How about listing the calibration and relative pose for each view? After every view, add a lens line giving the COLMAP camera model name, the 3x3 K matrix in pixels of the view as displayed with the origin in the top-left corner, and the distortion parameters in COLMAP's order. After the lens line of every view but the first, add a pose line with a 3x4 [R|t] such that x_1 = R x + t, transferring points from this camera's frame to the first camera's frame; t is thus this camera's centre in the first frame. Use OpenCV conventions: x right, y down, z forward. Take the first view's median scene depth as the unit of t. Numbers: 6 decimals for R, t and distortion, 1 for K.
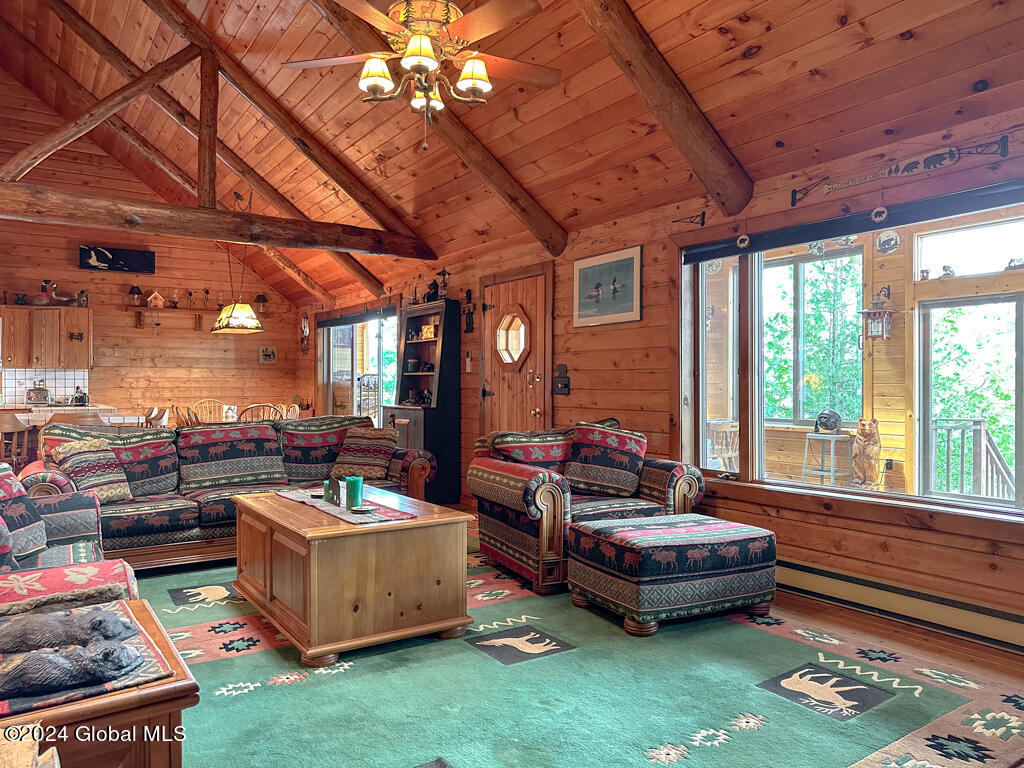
lens RADIAL K [[739.1, 0, 531.2], [0, 739.1, 381.8], [0, 0, 1]] dist [-0.000224, -0.012899]
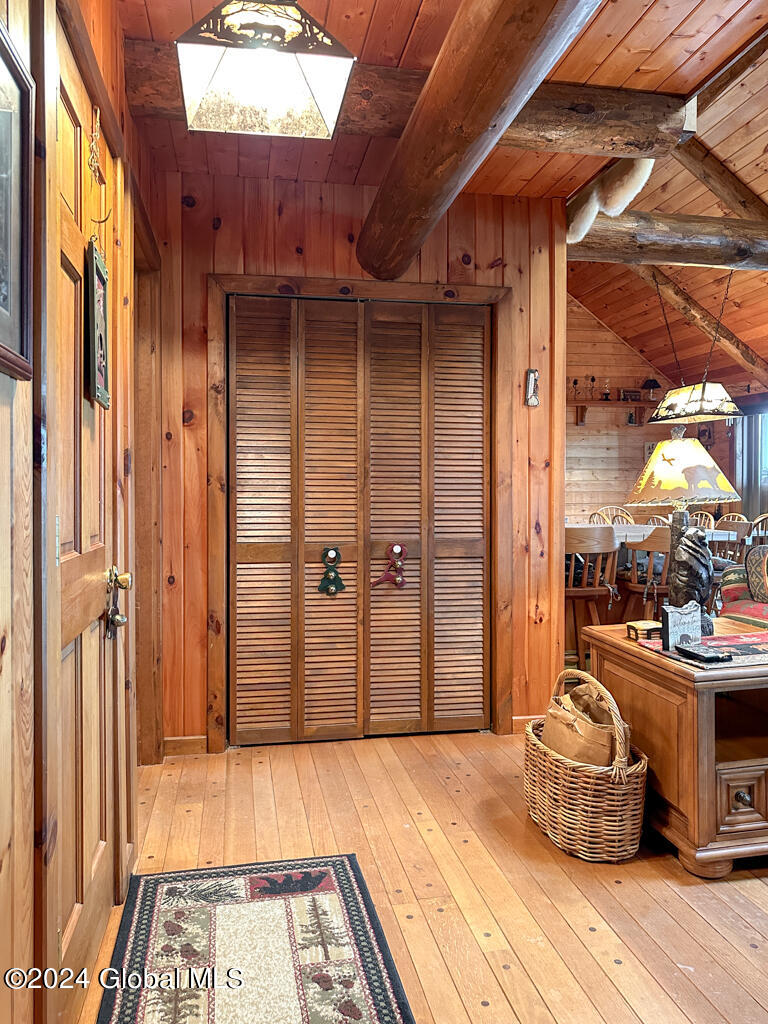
lens RADIAL K [[739.1, 0, 383.4], [0, 739.1, 507.8], [0, 0, 1]] dist [-0.000224, -0.012899]
pose [[0.921035, 0.007363, -0.389410, -0.326678], [0.003399, 0.999631, 0.026942, 0.002034], [0.389465, -0.026138, 0.920670, 0.124281]]
